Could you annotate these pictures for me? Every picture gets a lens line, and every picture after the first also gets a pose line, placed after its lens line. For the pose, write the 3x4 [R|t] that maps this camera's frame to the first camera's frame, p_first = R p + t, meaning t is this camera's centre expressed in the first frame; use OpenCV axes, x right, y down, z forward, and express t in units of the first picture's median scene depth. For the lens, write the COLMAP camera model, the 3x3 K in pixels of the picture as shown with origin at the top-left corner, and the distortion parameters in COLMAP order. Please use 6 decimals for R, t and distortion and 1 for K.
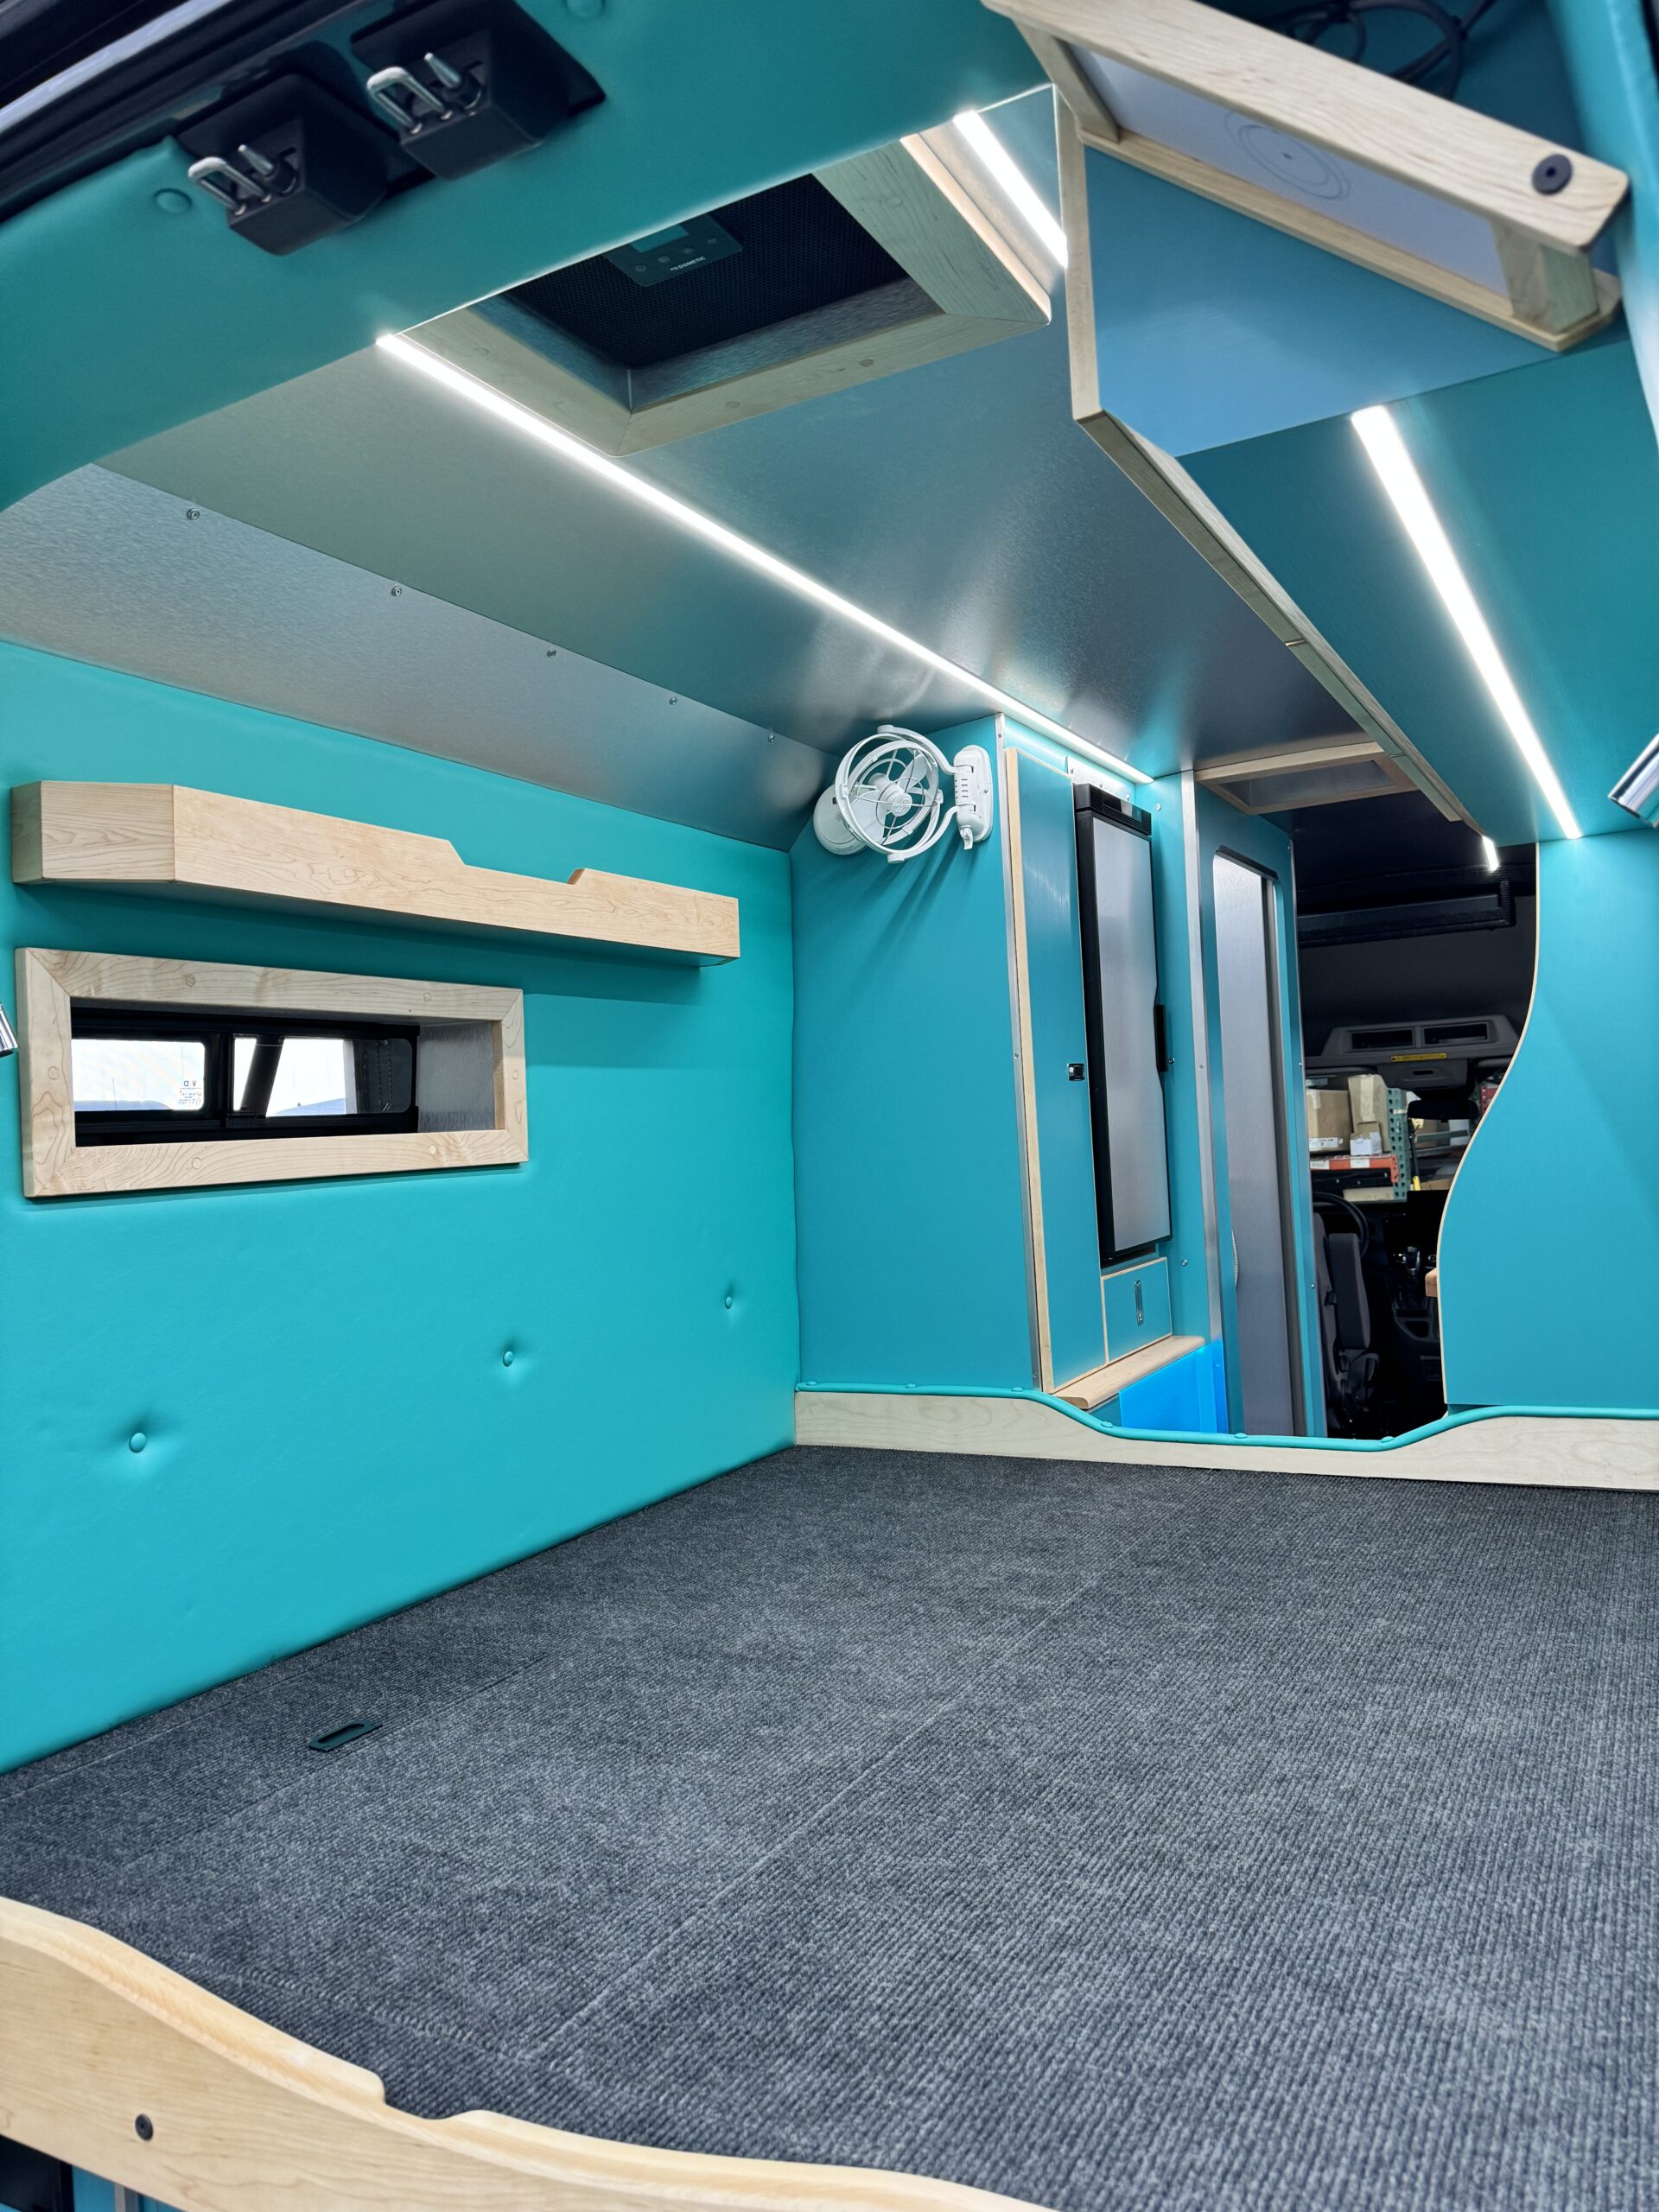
lens RADIAL K [[1605.0, 0, 834.2], [0, 1605.0, 1078.3], [0, 0, 1]] dist [0.027041, 0.000839]
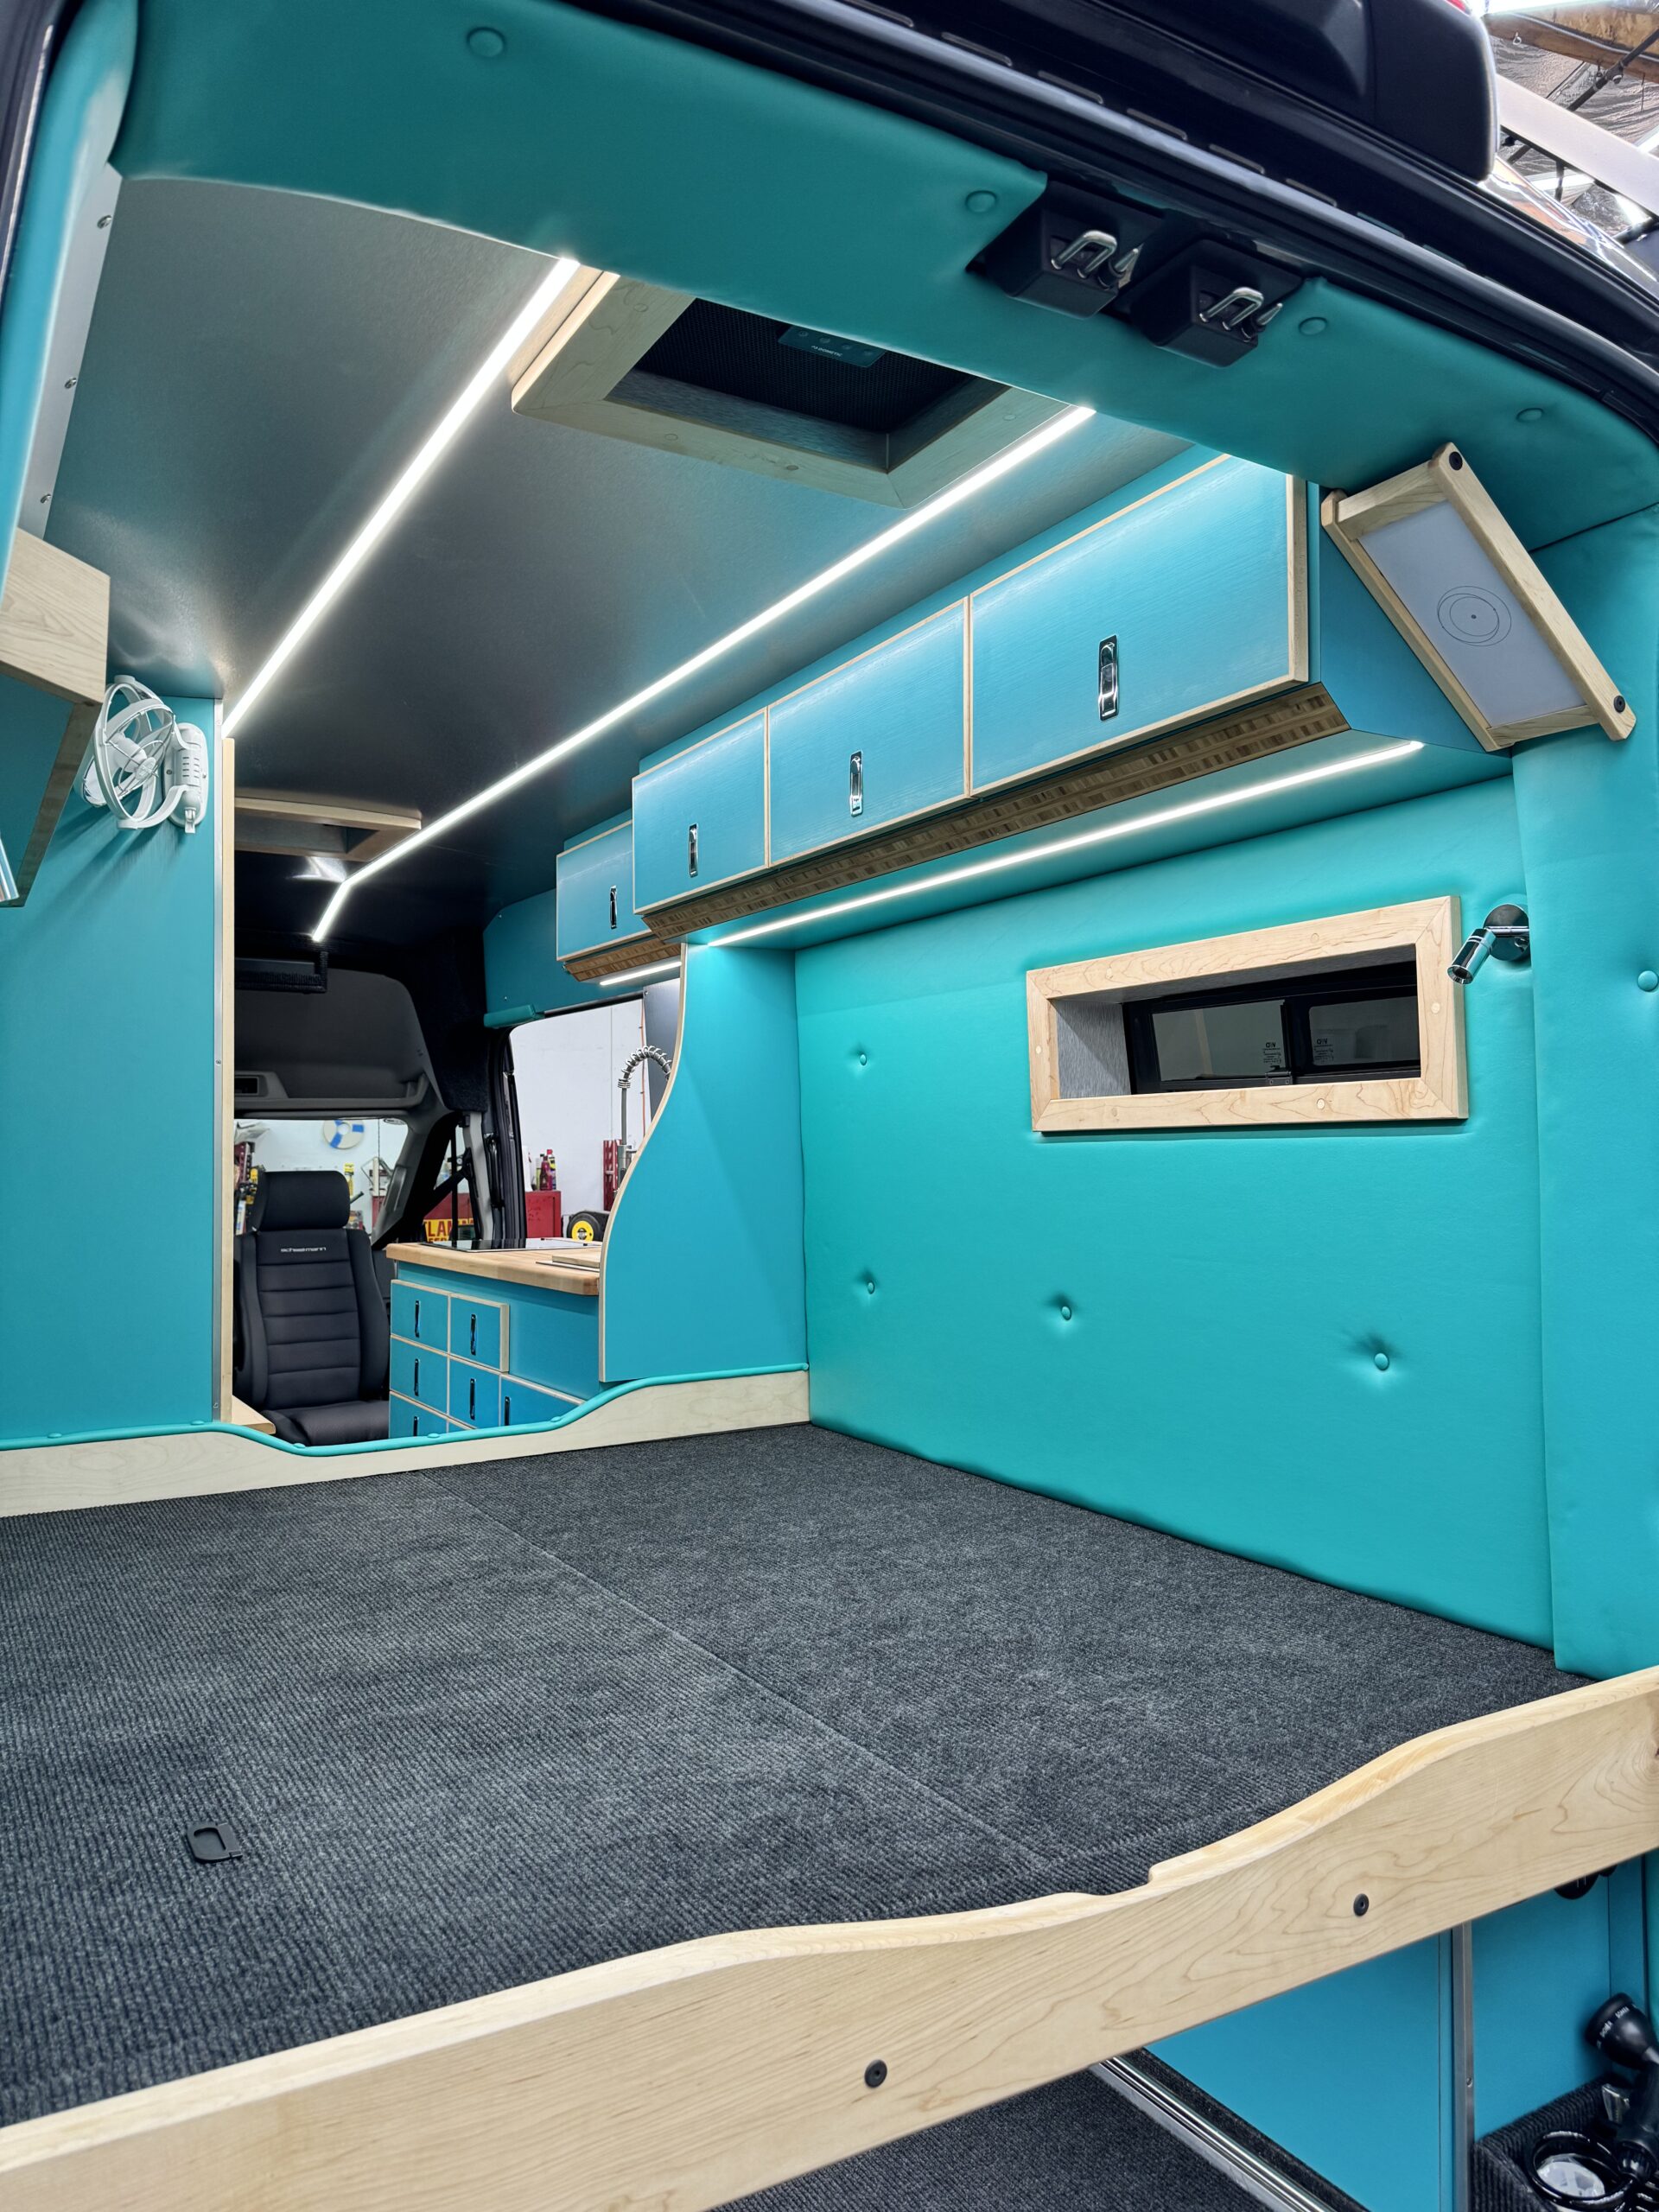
lens RADIAL K [[1568.9, 0, 829.5], [0, 1568.9, 1106.0], [0, 0, 1]] dist [0.004735, 0.000161]
pose [[0.524001, 0.068194, 0.848983, -0.907391], [-0.043793, 0.997628, -0.053105, 0.076713], [-0.850591, -0.009353, 0.525744, 0.365371]]
